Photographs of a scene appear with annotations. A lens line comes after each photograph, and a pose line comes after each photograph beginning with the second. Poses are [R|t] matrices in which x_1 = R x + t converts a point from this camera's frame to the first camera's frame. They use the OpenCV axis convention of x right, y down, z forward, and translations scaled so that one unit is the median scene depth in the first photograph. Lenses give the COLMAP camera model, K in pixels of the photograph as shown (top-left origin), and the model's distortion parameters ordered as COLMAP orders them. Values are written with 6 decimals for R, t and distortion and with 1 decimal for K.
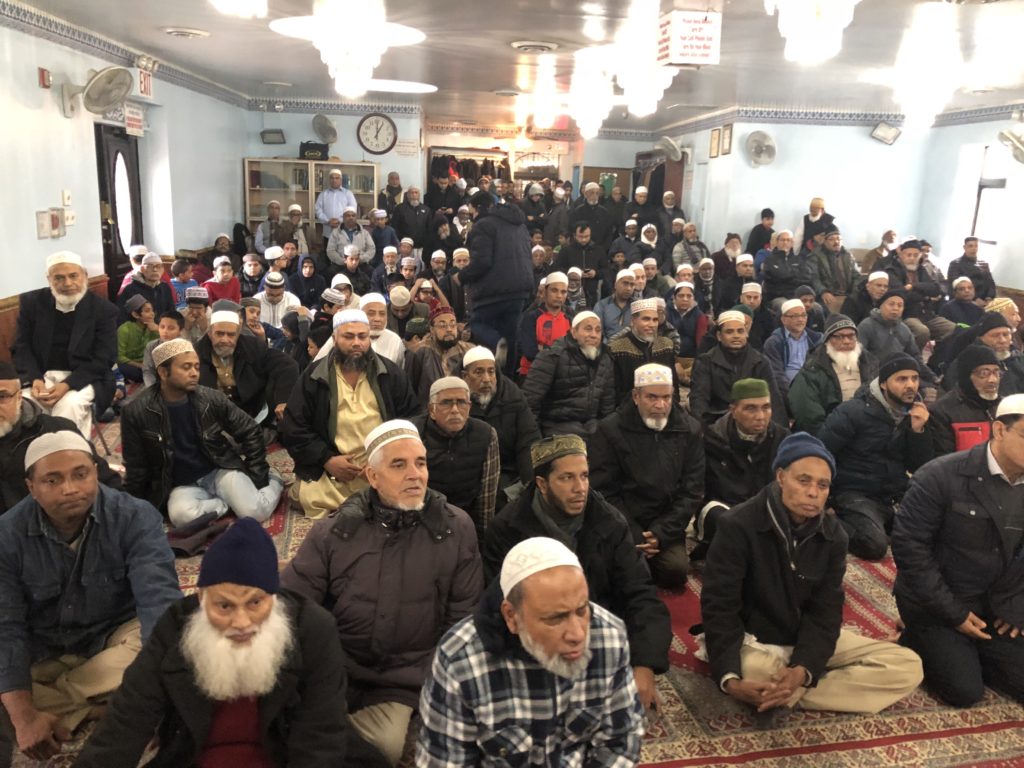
lens RADIAL K [[849.8, 0, 512.0], [0, 849.8, 384.0], [0, 0, 1]] dist [0.006558, -0.004665]
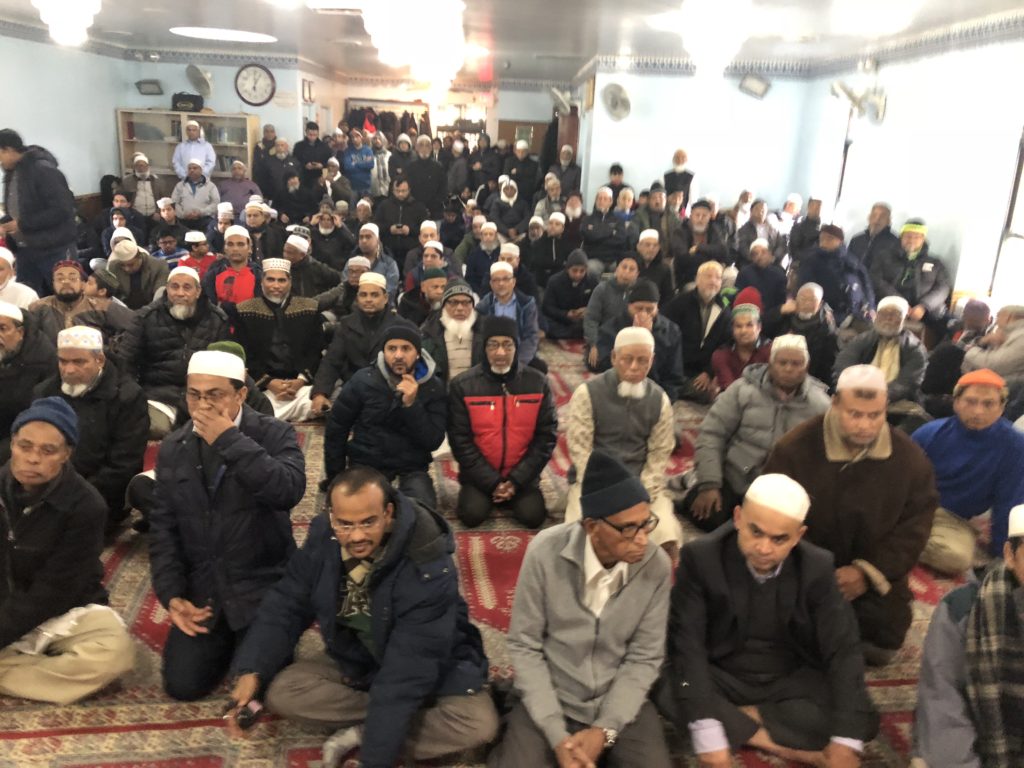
lens RADIAL K [[842.4, 0, 524.1], [0, 842.4, 383.0], [0, 0, 1]] dist [0.026753, -0.003572]
pose [[0.997614, 0.023236, -0.065012, 0.230374], [-0.019841, 0.998430, 0.052387, -0.007058], [0.066127, -0.050972, 0.996508, 0.024678]]
